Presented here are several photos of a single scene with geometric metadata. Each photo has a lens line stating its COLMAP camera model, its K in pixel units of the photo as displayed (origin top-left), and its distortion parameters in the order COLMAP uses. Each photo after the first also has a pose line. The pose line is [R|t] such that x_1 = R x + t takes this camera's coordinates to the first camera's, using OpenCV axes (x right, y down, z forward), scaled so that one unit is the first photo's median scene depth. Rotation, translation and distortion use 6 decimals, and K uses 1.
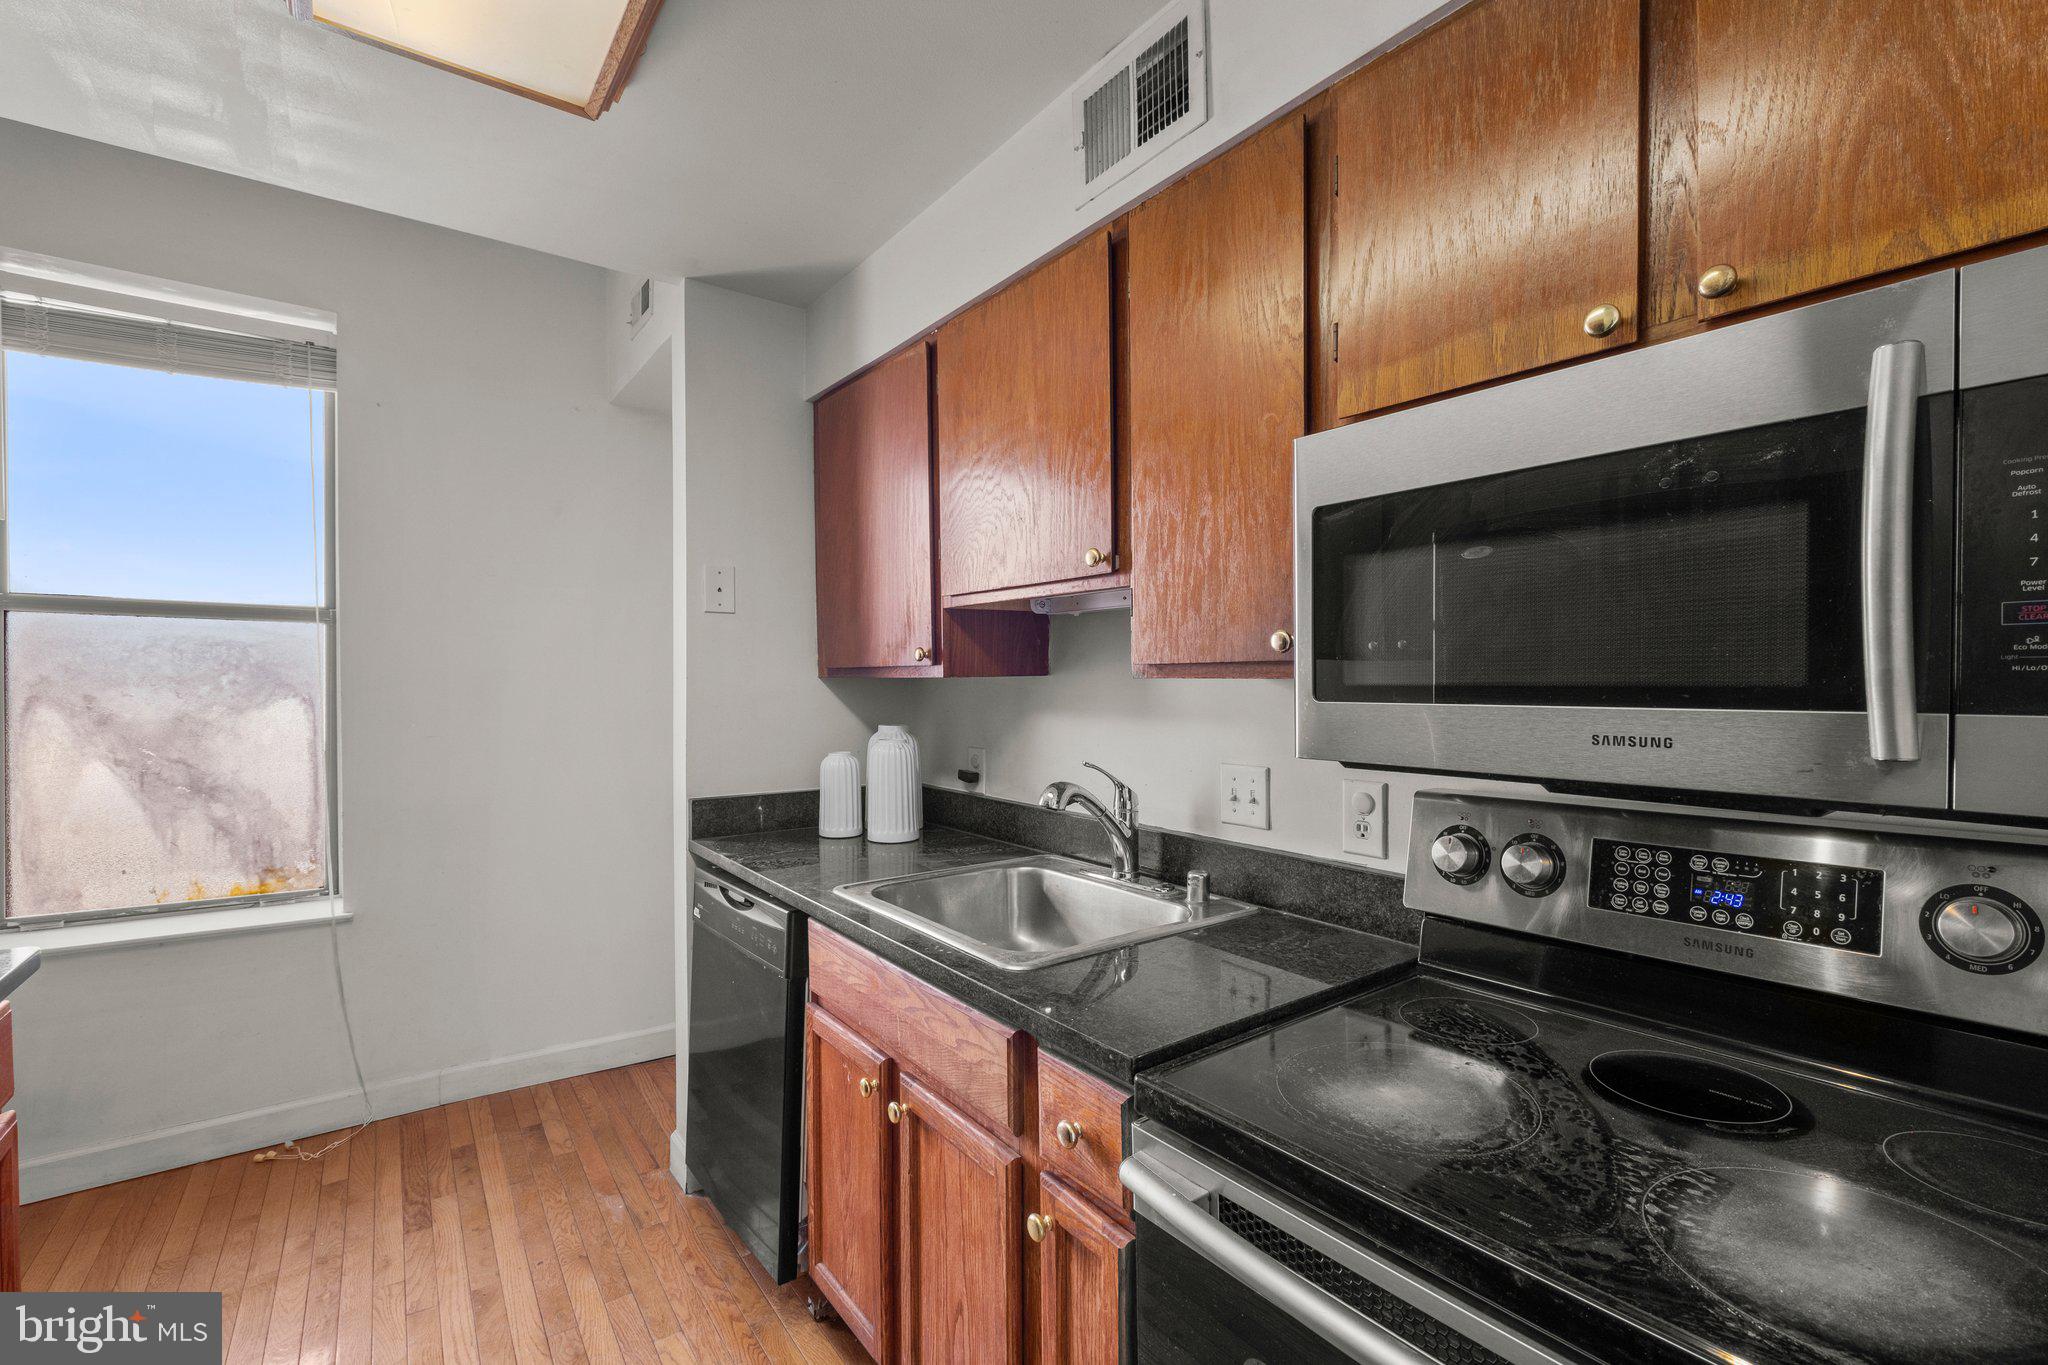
lens RADIAL K [[887.7, 0, 1024.0], [0, 887.7, 682.5], [0, 0, 1]] dist [0.000143, -0.006446]
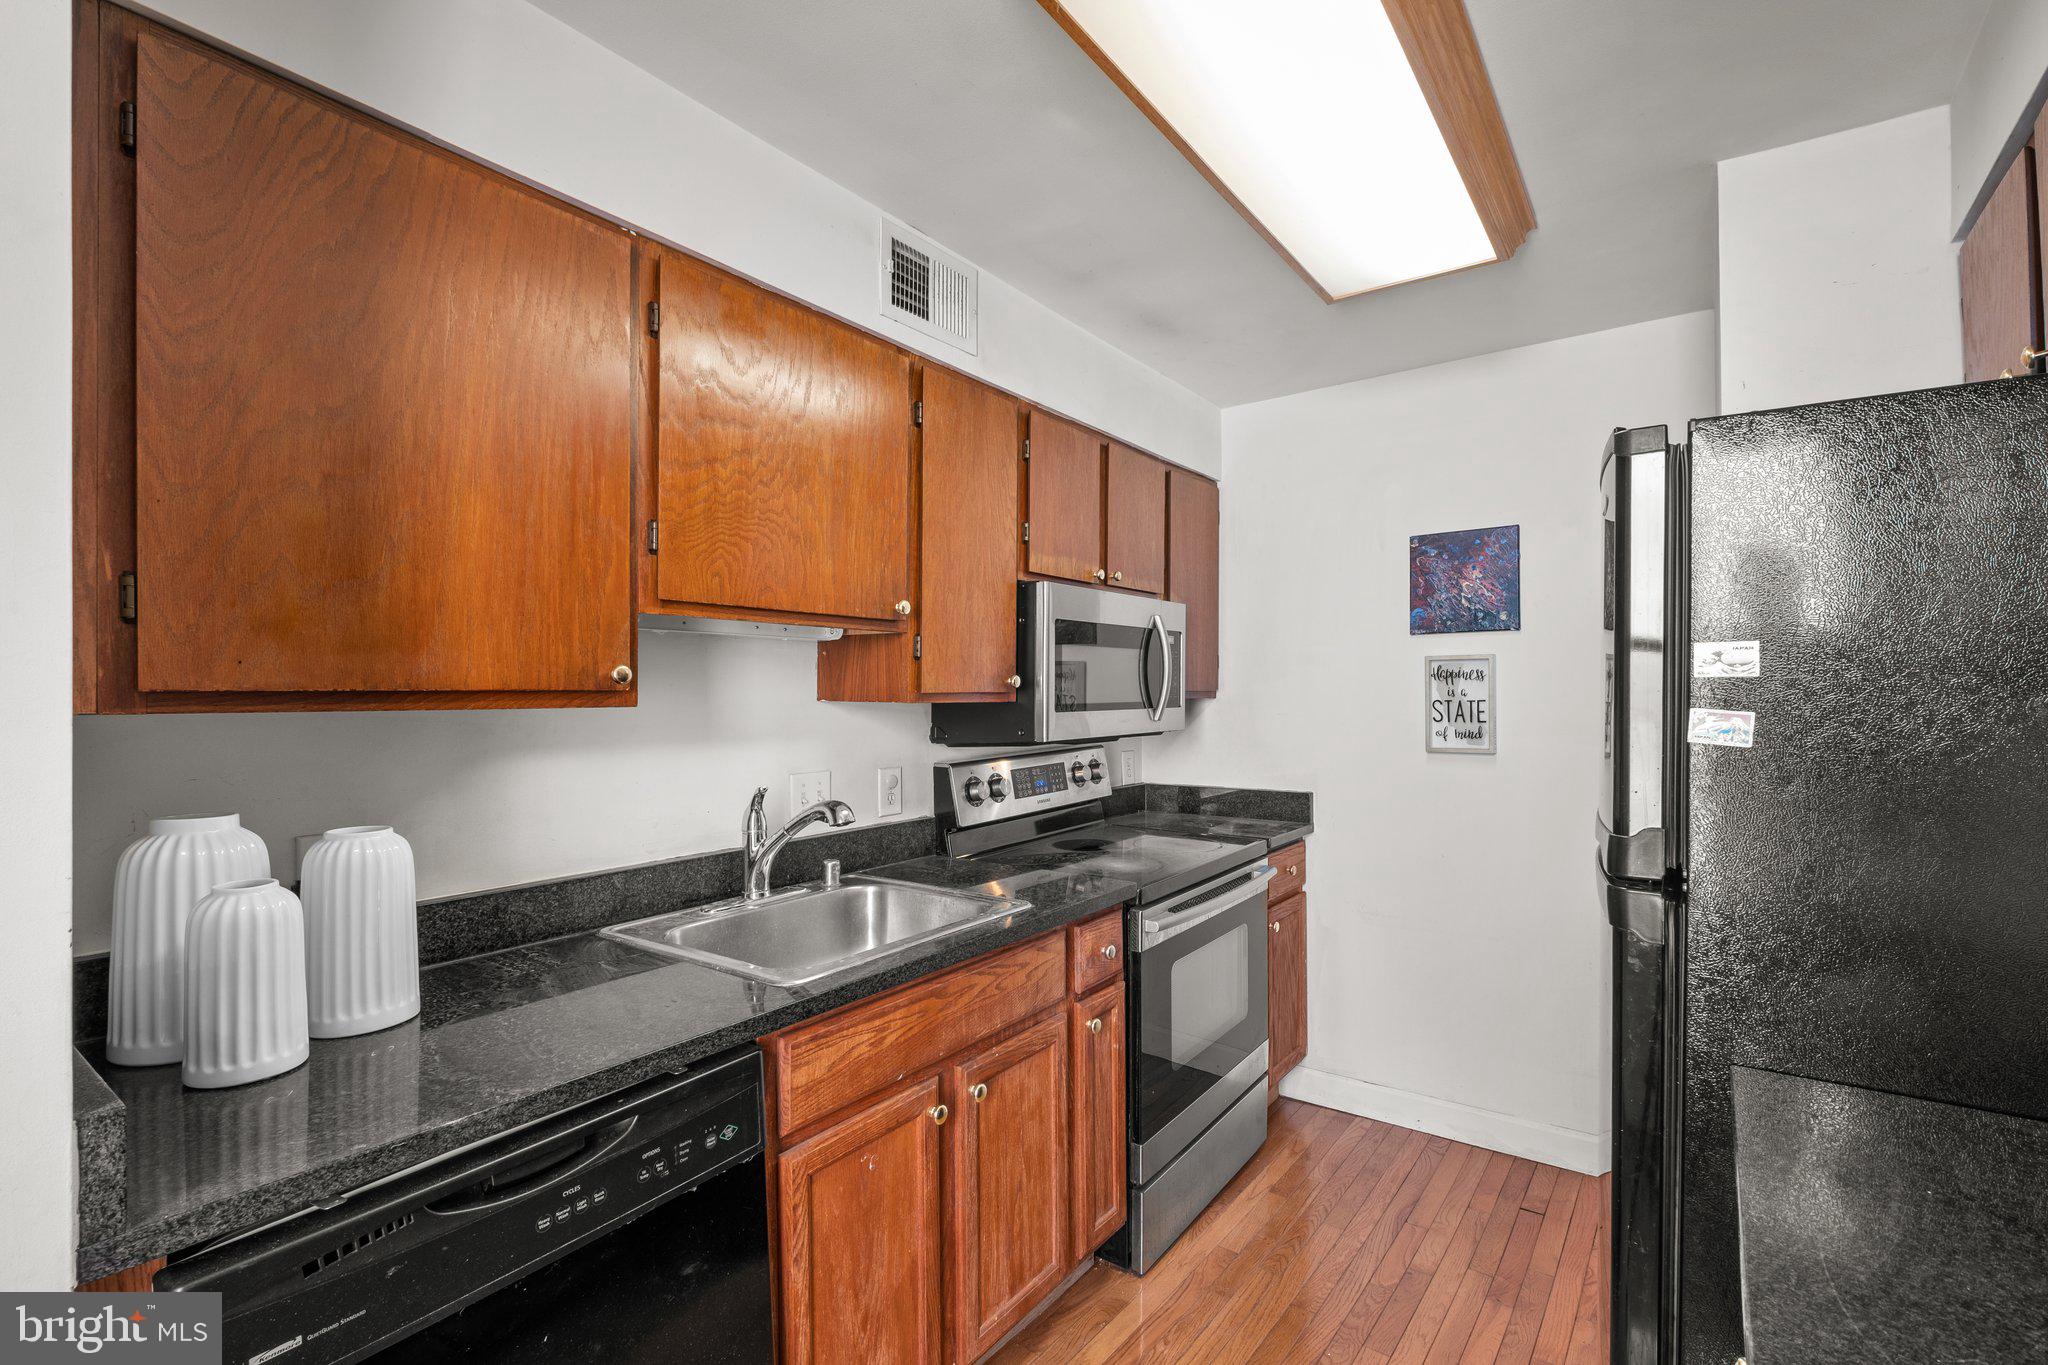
lens RADIAL K [[893.8, 0, 1029.8], [0, 893.8, 696.4], [0, 0, 1]] dist [-0.001545, -0.000277]
pose [[-0.309714, -0.000384, 0.950830, -1.236152], [0.010928, 0.999932, 0.003963, -0.021163], [-0.950767, 0.011619, -0.309689, 1.281607]]
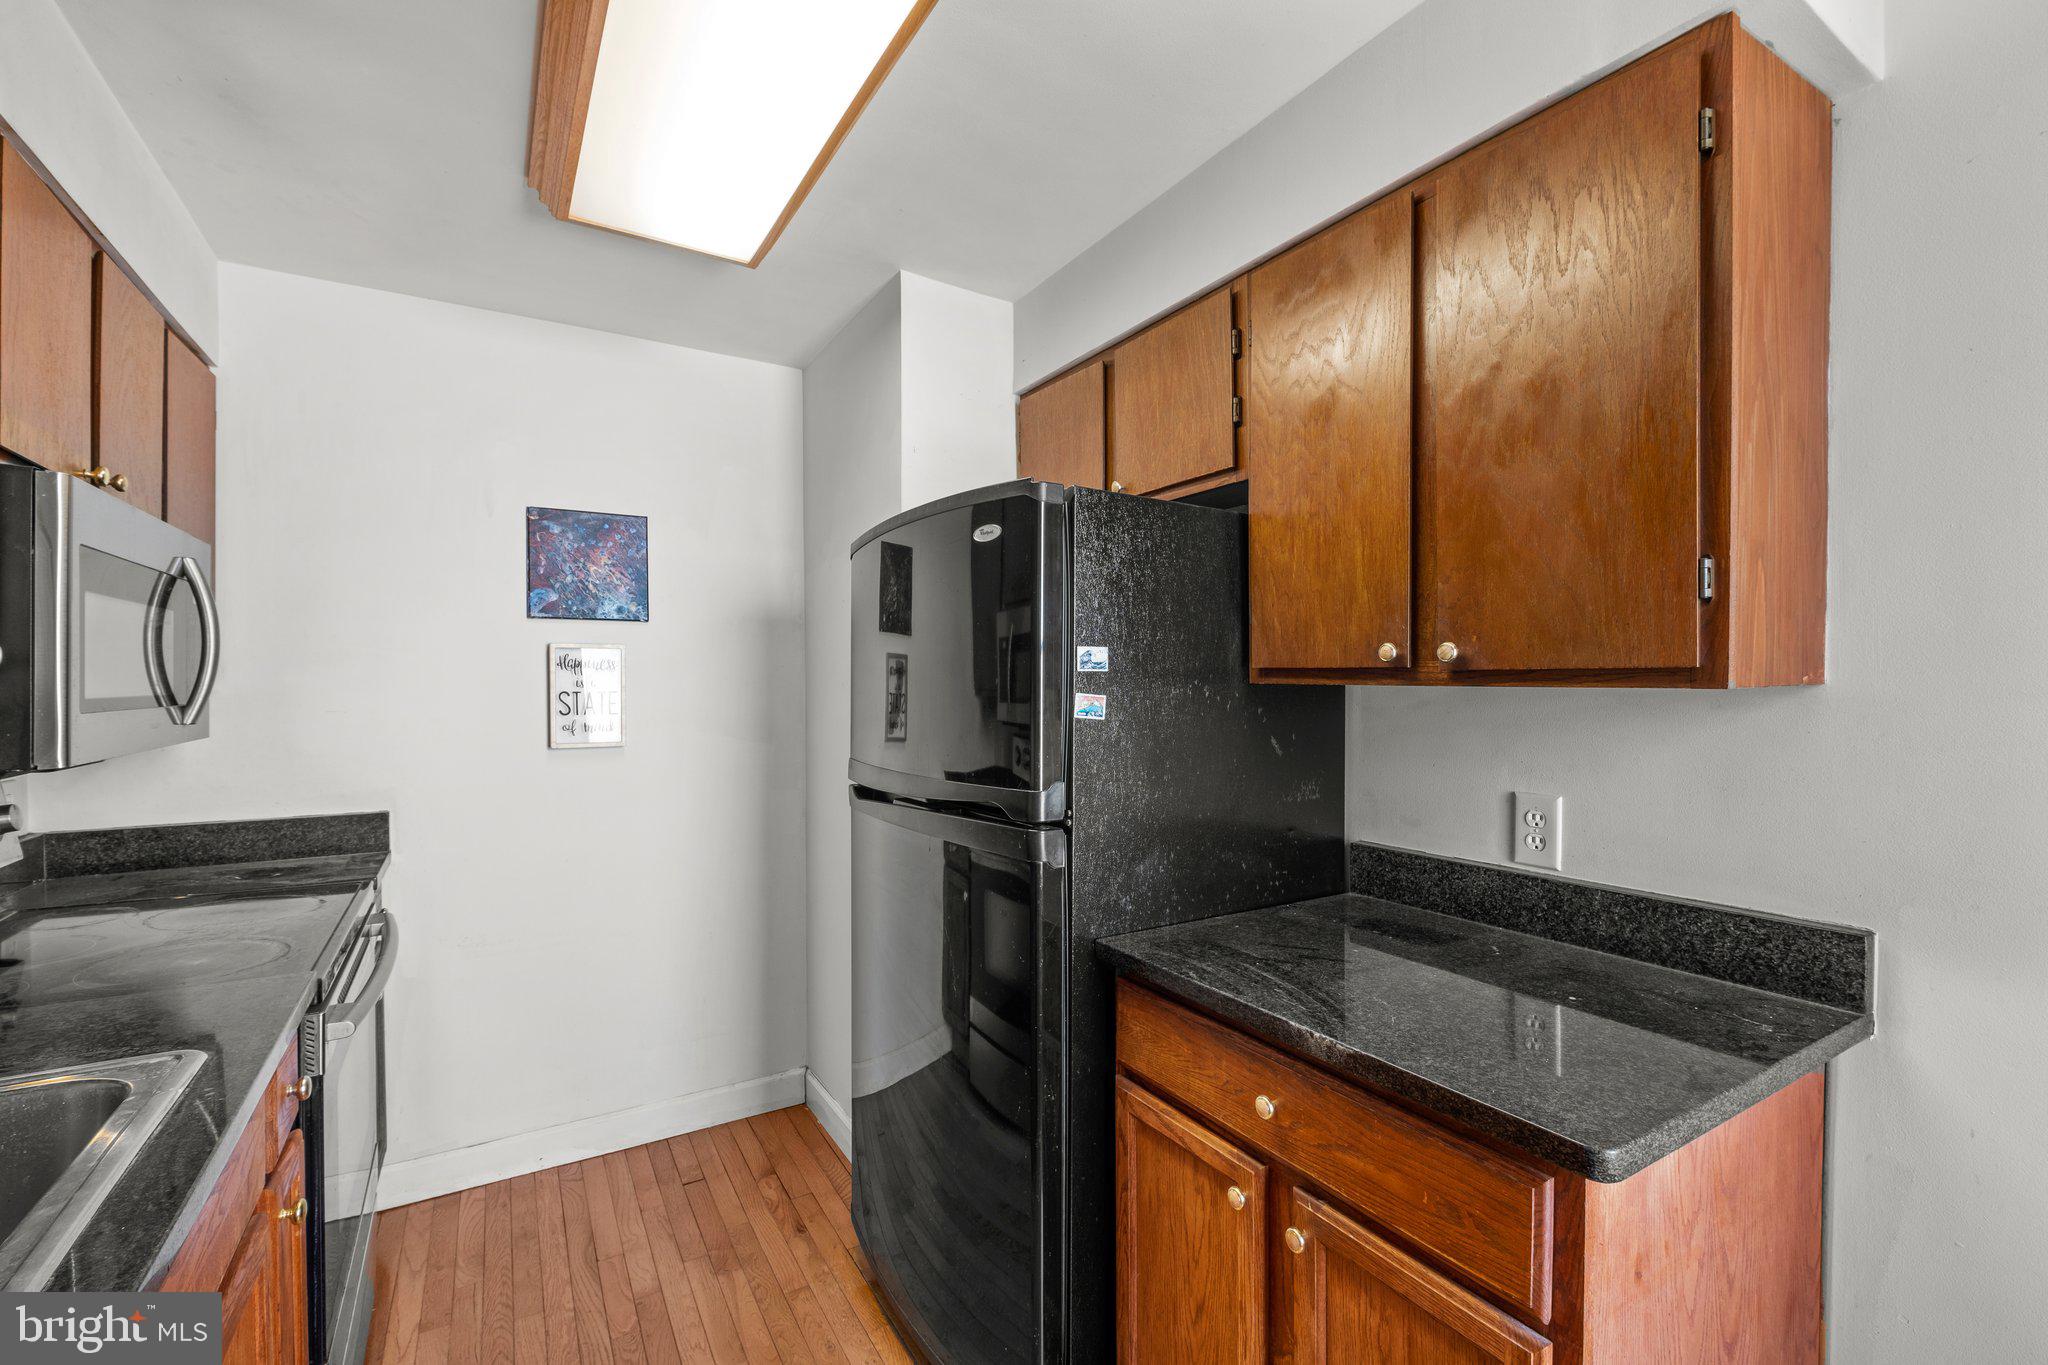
lens RADIAL K [[902.5, 0, 1040.2], [0, 902.5, 701.9], [0, 0, 1]] dist [0.002250, -0.006503]
pose [[-0.998210, 0.000241, 0.059798, -0.740935], [0.001691, 0.999706, 0.024197, -0.017458], [-0.059775, 0.024255, -0.997917, 1.562290]]
